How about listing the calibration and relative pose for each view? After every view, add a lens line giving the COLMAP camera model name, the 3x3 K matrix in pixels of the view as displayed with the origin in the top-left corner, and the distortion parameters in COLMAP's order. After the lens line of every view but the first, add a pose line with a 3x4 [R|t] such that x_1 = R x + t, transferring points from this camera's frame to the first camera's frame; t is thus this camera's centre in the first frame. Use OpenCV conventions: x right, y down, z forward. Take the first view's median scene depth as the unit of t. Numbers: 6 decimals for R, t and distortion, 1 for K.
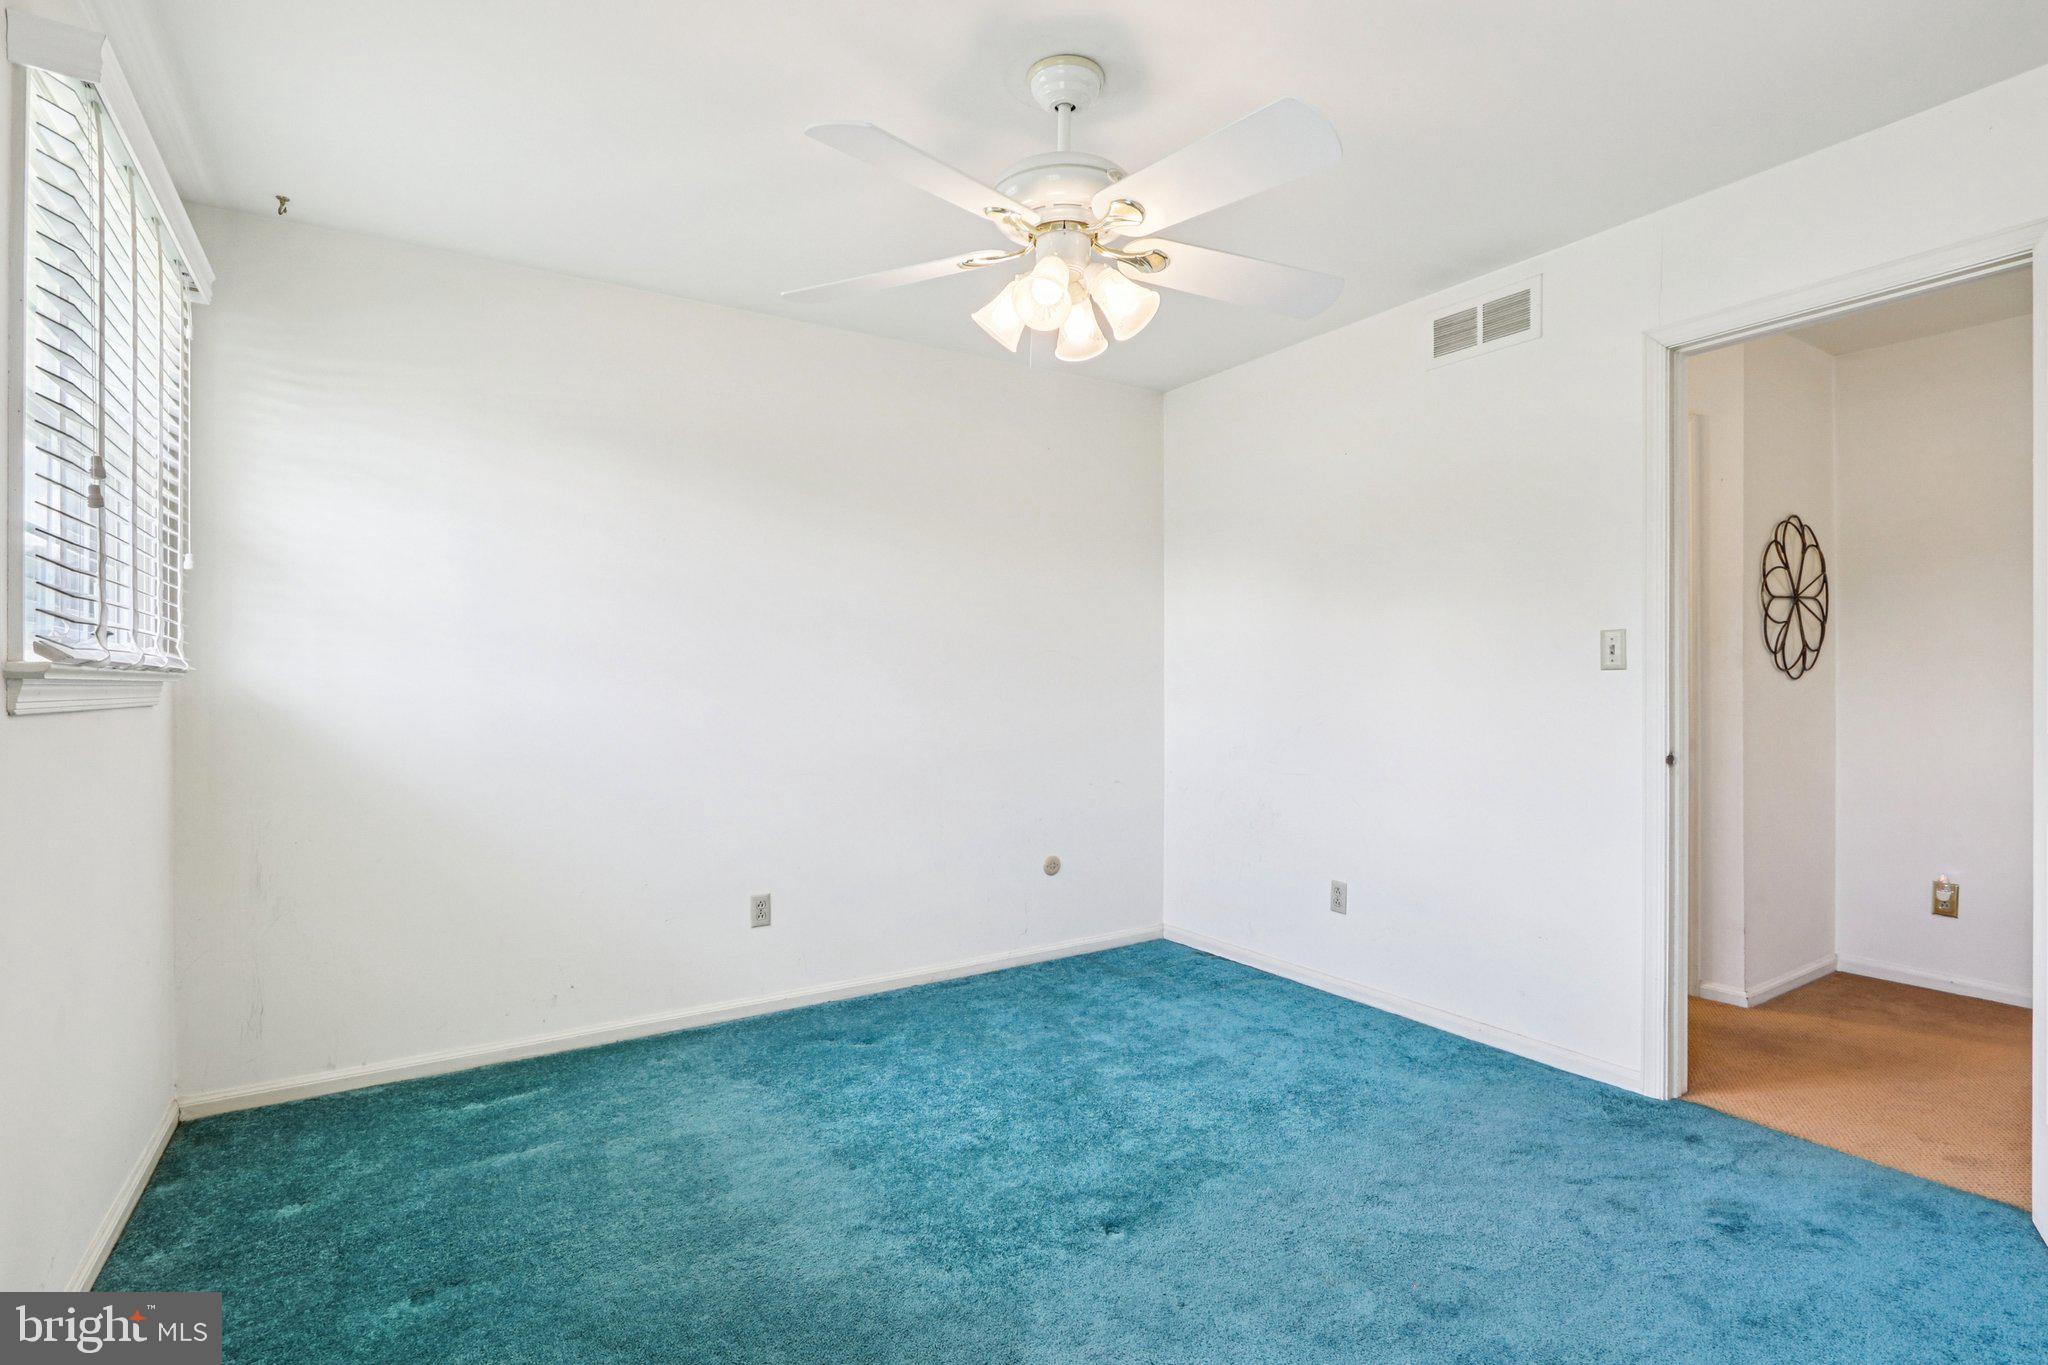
lens RADIAL K [[978.6, 0, 1079.4], [0, 978.6, 688.3], [0, 0, 1]] dist [-0.026788, 0.000047]
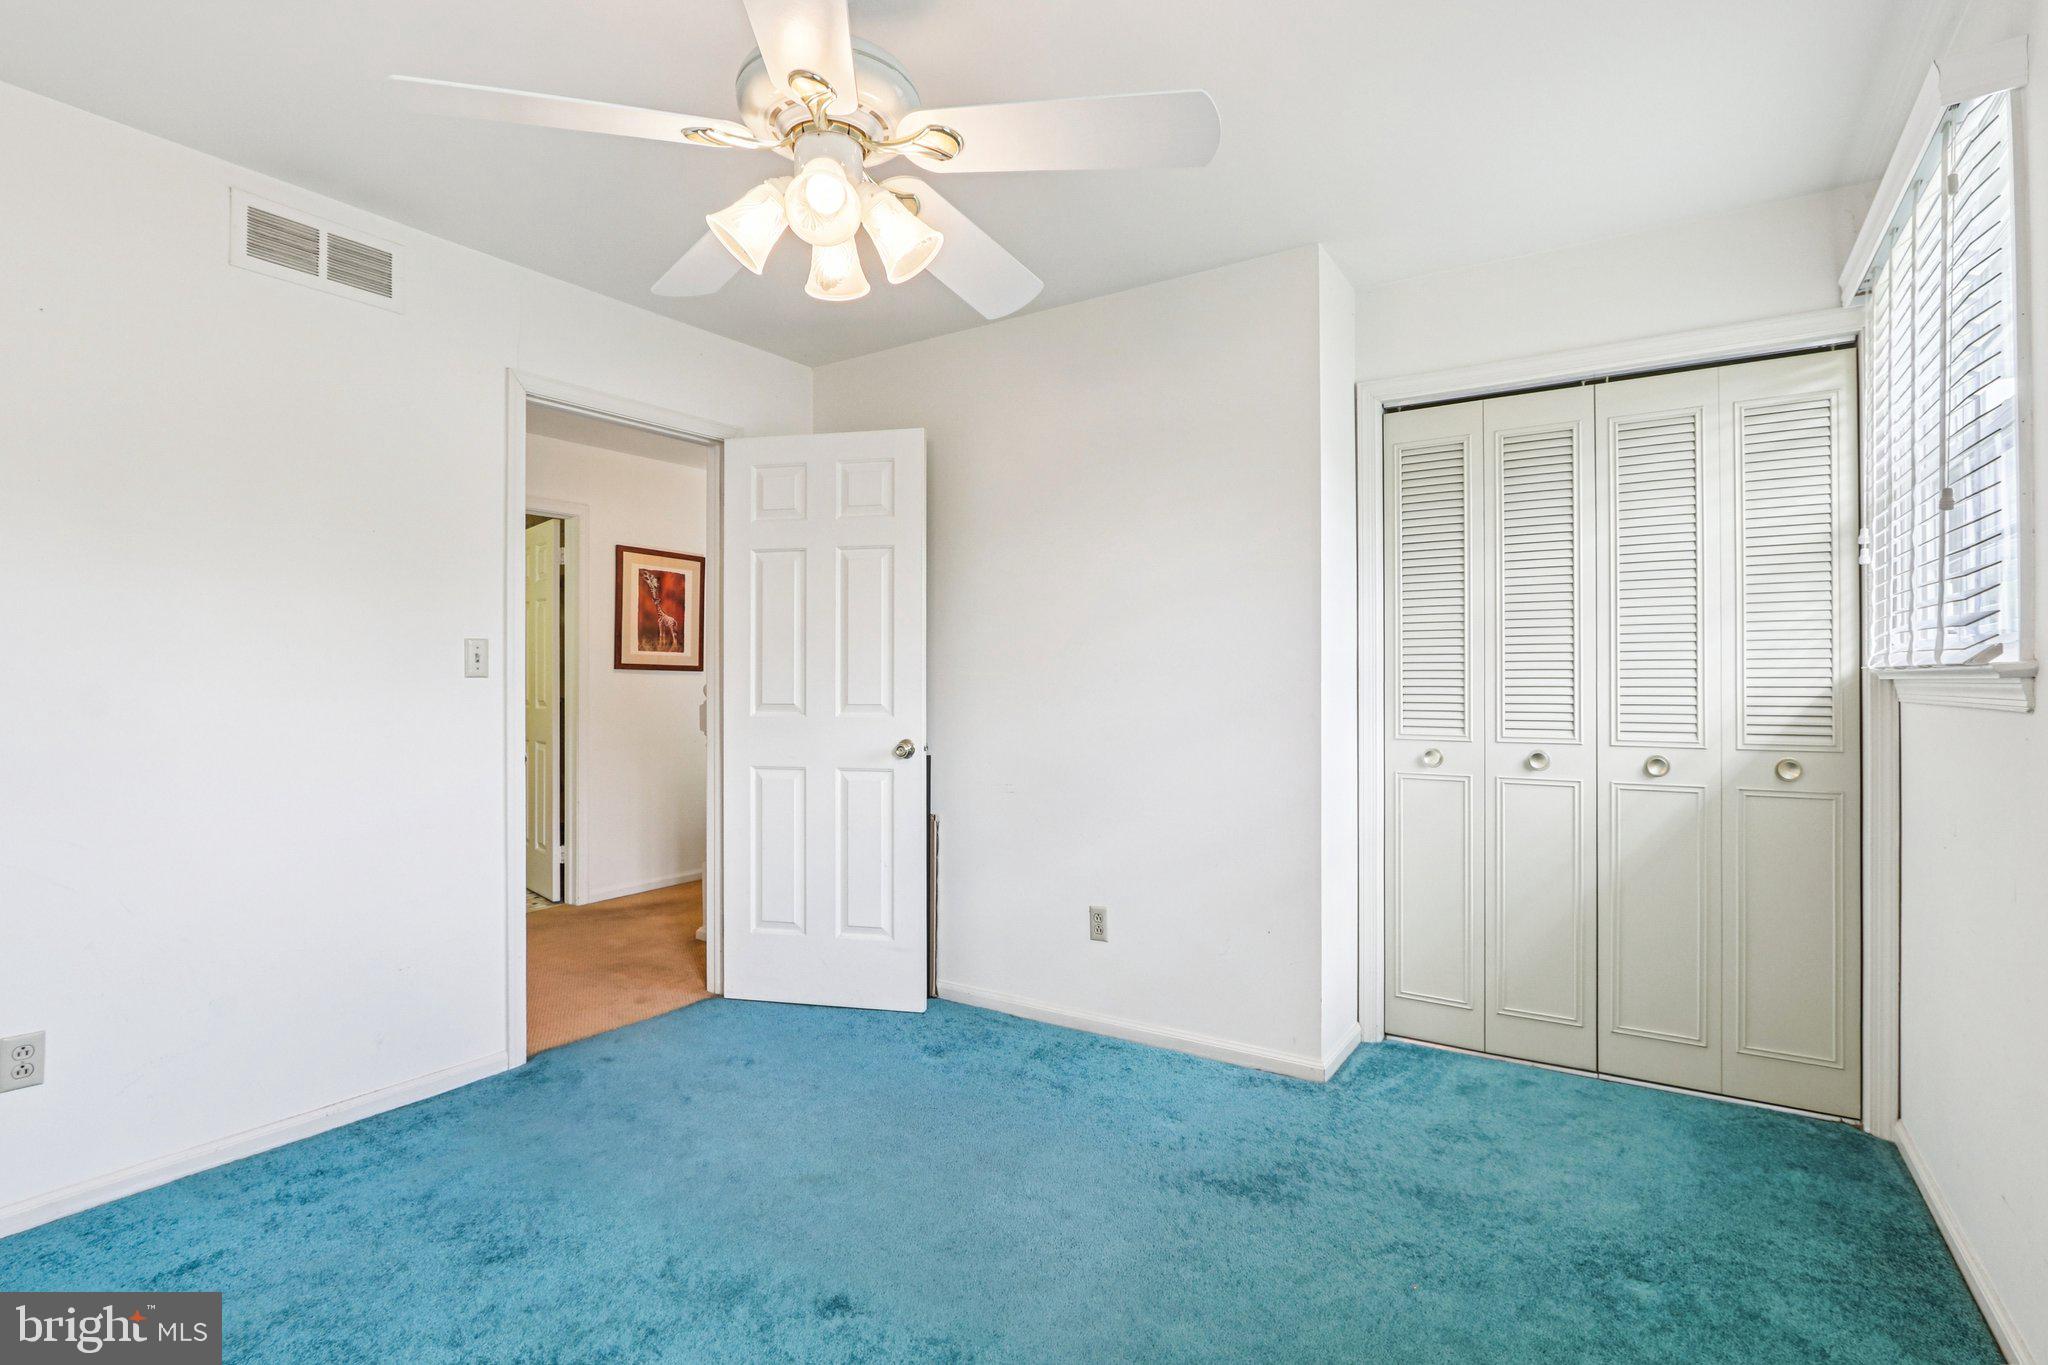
lens RADIAL K [[983.1, 0, 997.5], [0, 983.1, 682.4], [0, 0, 1]] dist [-0.021499, 0.000671]
pose [[-0.355985, 0.002952, 0.934487, -0.619544], [0.009416, 0.999956, 0.000428, -0.008983], [-0.934444, 0.008952, -0.355997, 0.852737]]
